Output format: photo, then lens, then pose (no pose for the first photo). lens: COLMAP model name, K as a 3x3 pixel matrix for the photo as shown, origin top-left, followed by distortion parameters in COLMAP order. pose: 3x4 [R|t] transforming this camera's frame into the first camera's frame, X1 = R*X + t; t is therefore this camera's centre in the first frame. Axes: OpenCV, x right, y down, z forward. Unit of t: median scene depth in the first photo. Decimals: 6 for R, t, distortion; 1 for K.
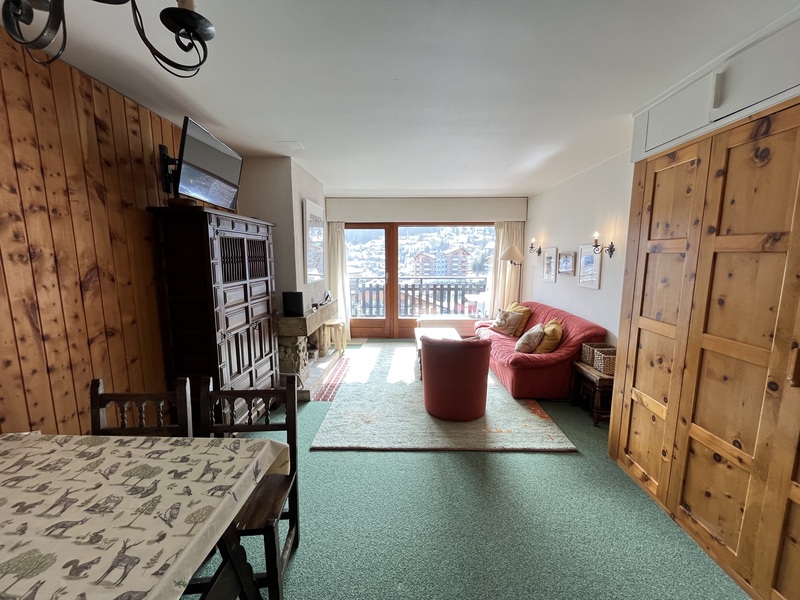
lens RADIAL K [[322.3, 0, 400.0], [0, 322.3, 300.0], [0, 0, 1]] dist [-0.002870, -0.000199]
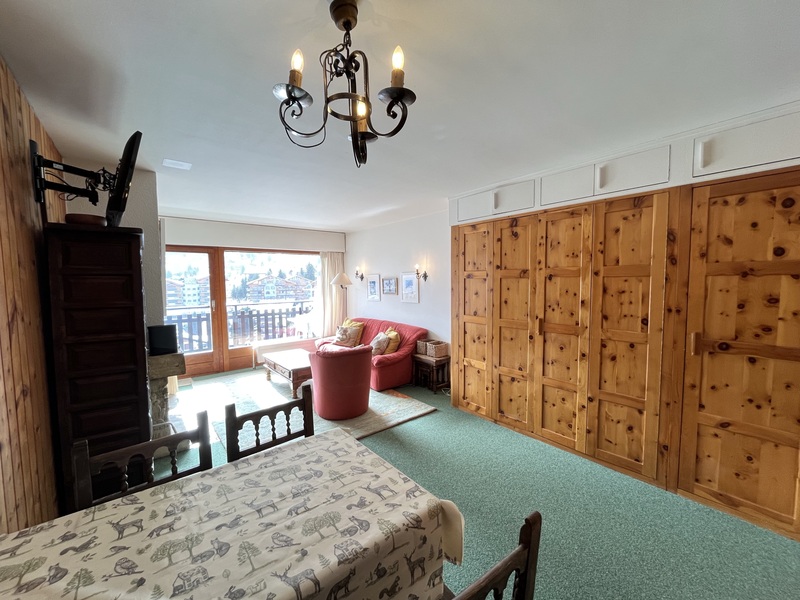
lens RADIAL K [[322.3, 0, 400.0], [0, 322.3, 300.0], [0, 0, 1]] dist [-0.002870, -0.000199]
pose [[0.761911, -0.048517, 0.645862, -0.611343], [0.098211, 0.994314, -0.041164, 0.007879], [-0.640192, 0.094794, 0.762344, -0.096551]]
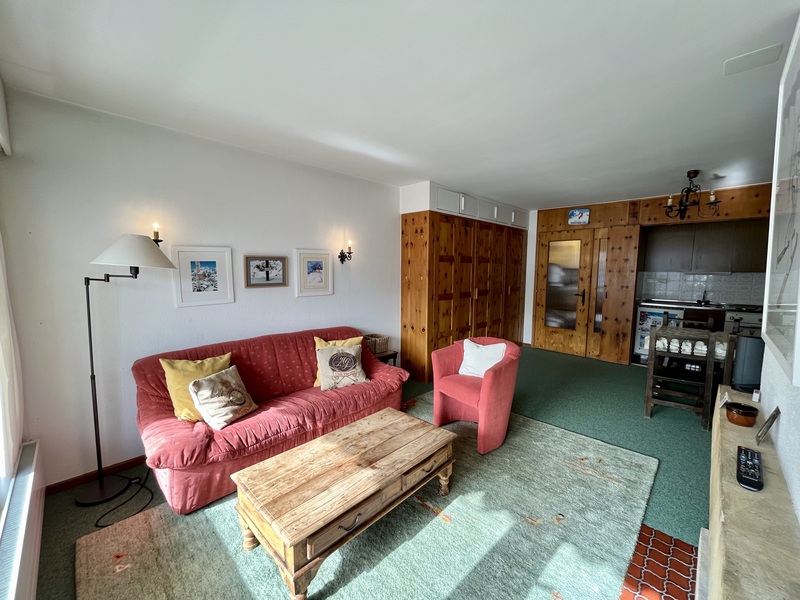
lens RADIAL K [[322.3, 0, 400.0], [0, 322.3, 300.0], [0, 0, 1]] dist [-0.002870, -0.000199]
pose [[-0.732953, -0.070475, 0.676618, -0.387878], [0.089405, 0.976013, 0.198509, -0.316061], [-0.674378, 0.205991, -0.709071, 2.495671]]
